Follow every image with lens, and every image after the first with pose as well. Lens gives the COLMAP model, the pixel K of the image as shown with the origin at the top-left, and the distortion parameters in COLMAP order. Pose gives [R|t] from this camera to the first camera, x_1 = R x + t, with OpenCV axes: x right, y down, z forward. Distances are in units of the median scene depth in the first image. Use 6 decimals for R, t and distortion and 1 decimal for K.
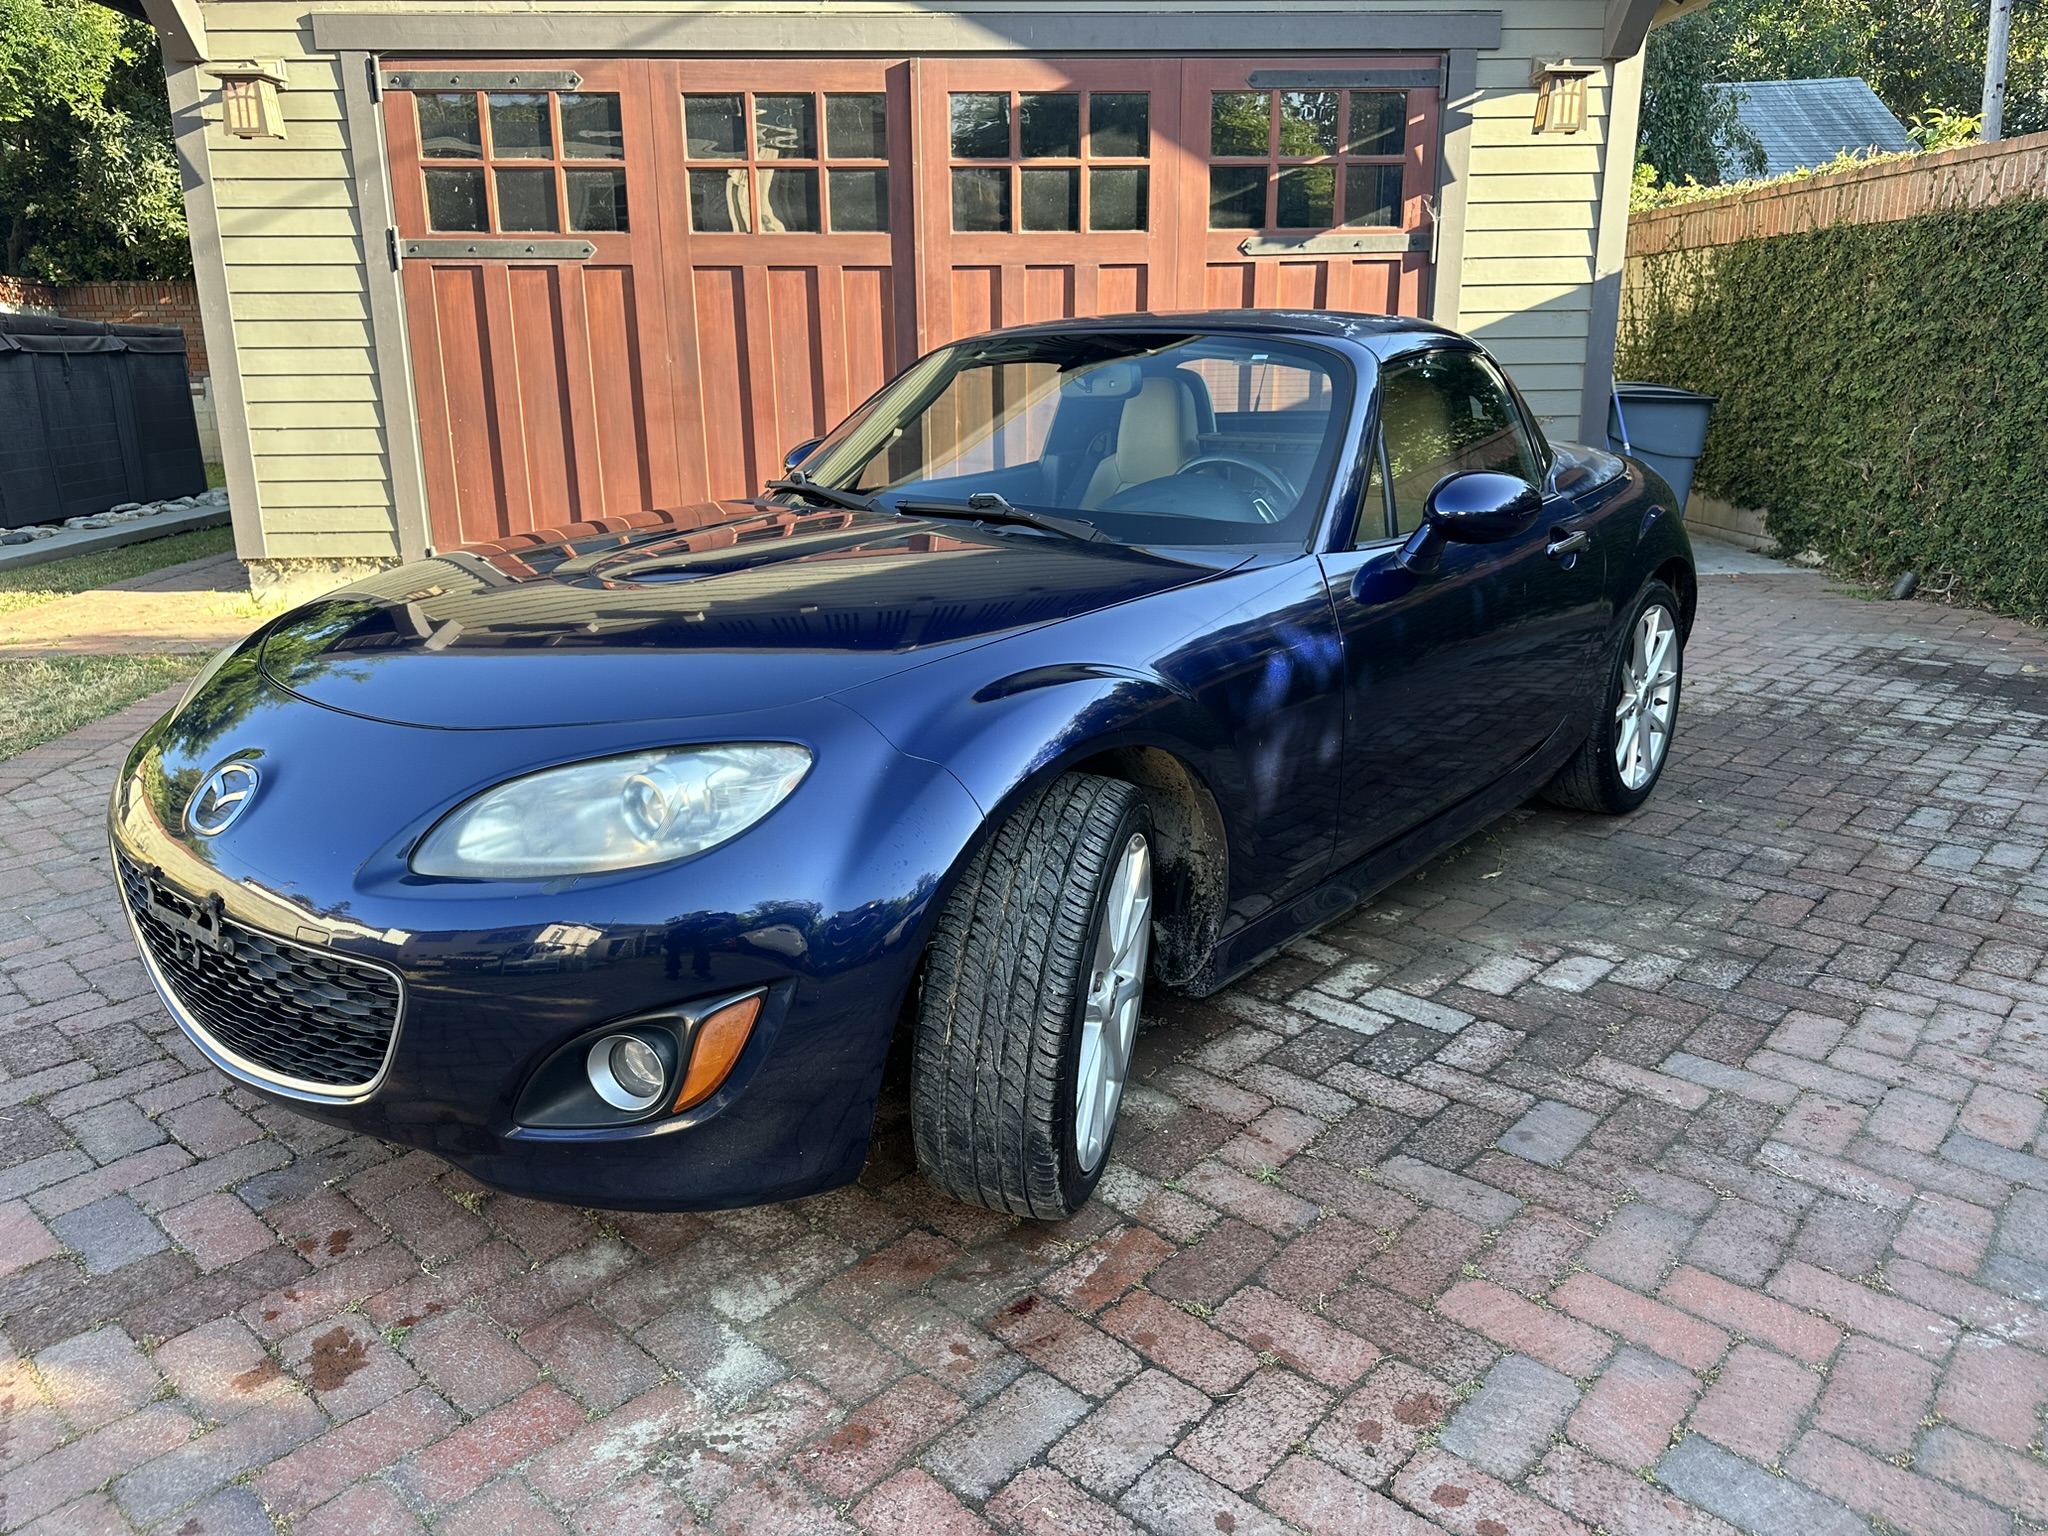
lens RADIAL K [[1388.2, 0, 1024.0], [0, 1388.2, 768.0], [0, 0, 1]] dist [0.002257, -0.004371]
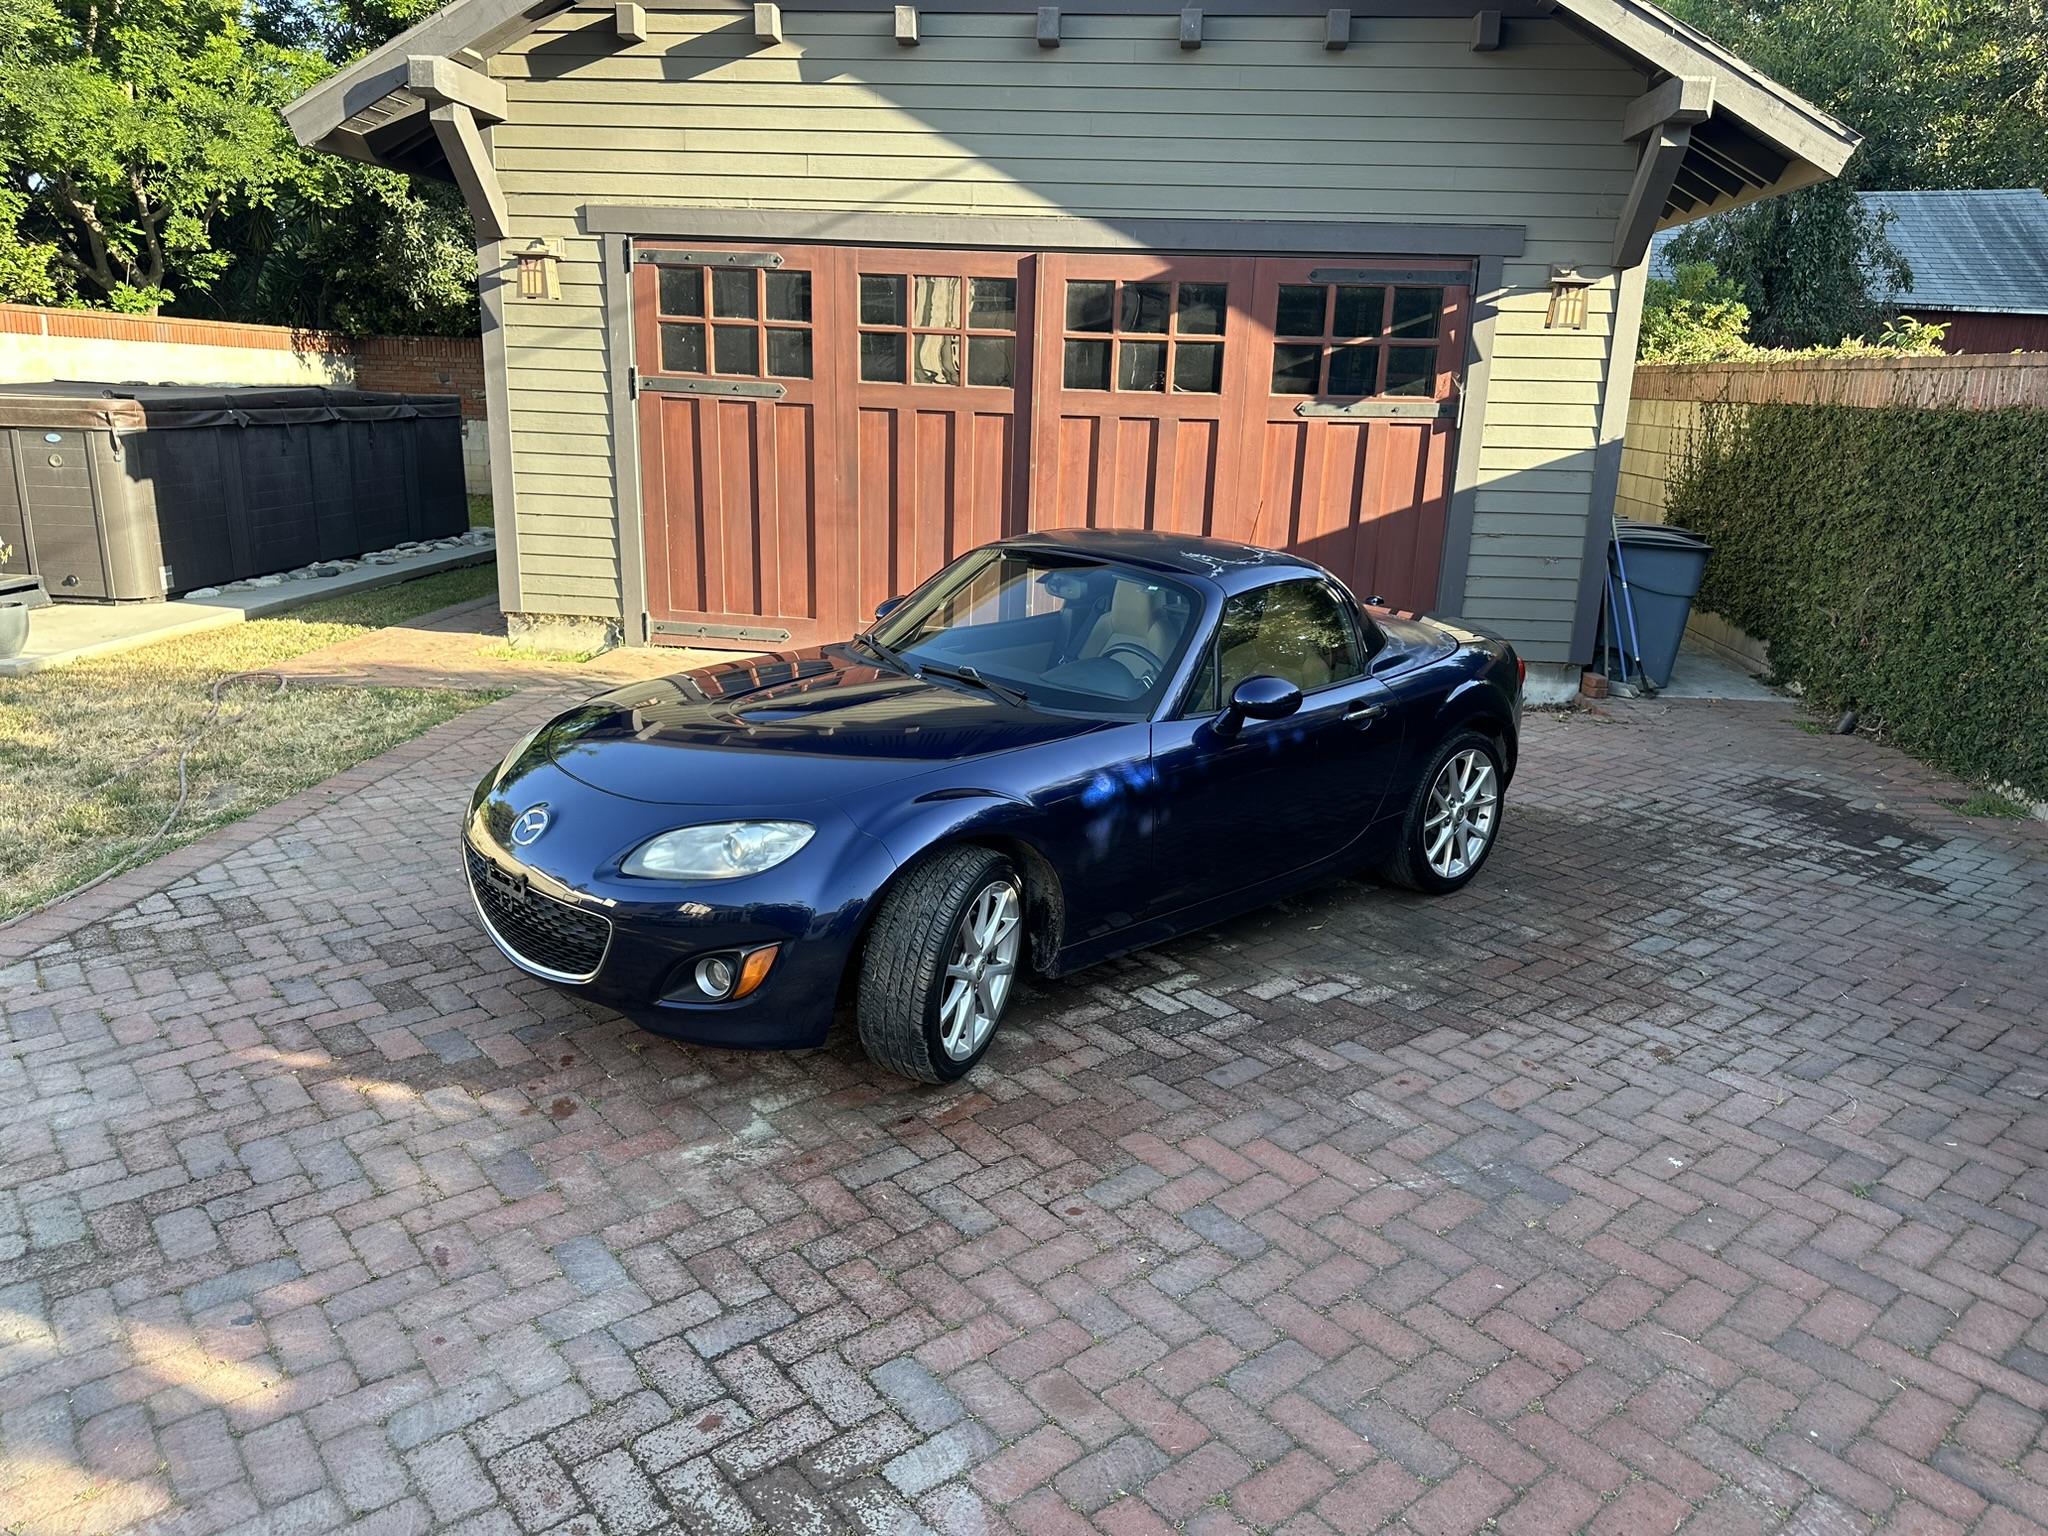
lens RADIAL K [[1403.9, 0, 1054.4], [0, 1403.9, 786.3], [0, 0, 1]] dist [0.102542, -0.171272]
pose [[0.990804, 0.074681, -0.112829, 0.189869], [-0.075330, 0.997158, -0.001496, -0.043282], [0.112396, 0.009982, 0.993613, -0.454197]]
